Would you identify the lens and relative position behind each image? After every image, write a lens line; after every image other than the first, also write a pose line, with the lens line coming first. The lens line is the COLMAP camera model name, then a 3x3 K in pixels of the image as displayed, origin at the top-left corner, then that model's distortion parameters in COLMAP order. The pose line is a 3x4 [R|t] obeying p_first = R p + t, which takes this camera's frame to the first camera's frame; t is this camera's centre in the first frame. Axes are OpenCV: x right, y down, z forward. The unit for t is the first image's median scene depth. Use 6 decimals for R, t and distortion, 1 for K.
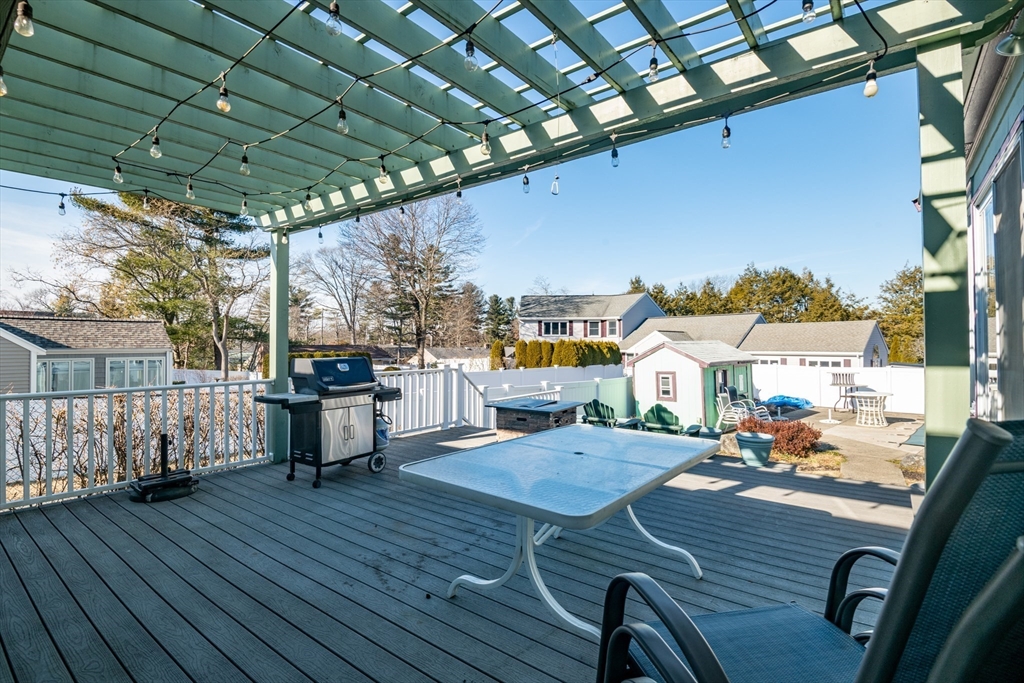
lens RADIAL K [[480.8, 0, 505.2], [0, 480.8, 341.5], [0, 0, 1]] dist [0.000838, 0.000063]
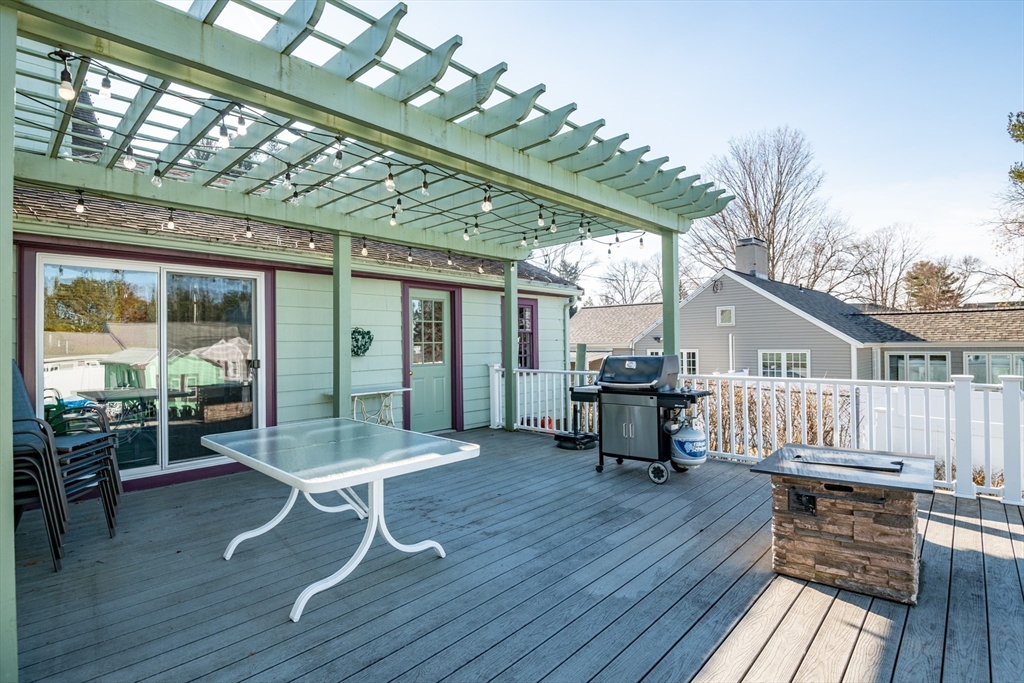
lens RADIAL K [[493.0, 0, 508.7], [0, 493.0, 340.8], [0, 0, 1]] dist [-0.003880, -0.000388]
pose [[-0.079839, -0.000190, -0.996808, 0.237985], [0.016307, 0.999866, -0.001496, 0.000183], [0.996674, -0.016375, -0.079825, 0.279628]]
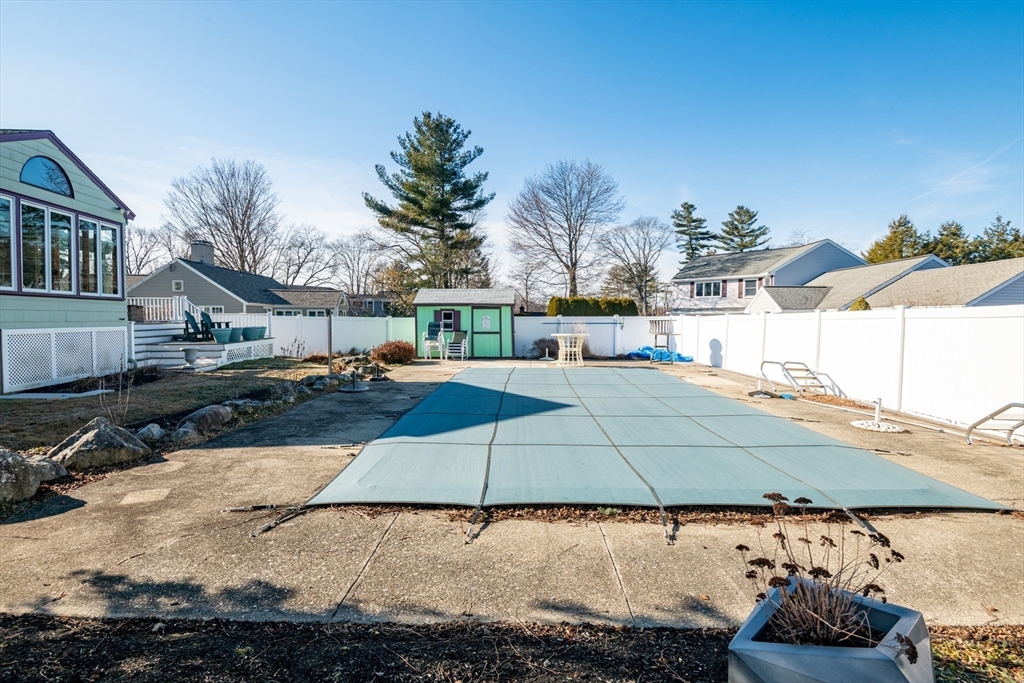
lens RADIAL K [[480.8, 0, 513.0], [0, 480.8, 342.3], [0, 0, 1]] dist [0.000838, 0.000063]
pose [[0.723020, 0.038368, -0.689761, 1.547321], [-0.001202, 0.998525, 0.054283, 0.080122], [0.690827, -0.038419, 0.721999, 0.210075]]
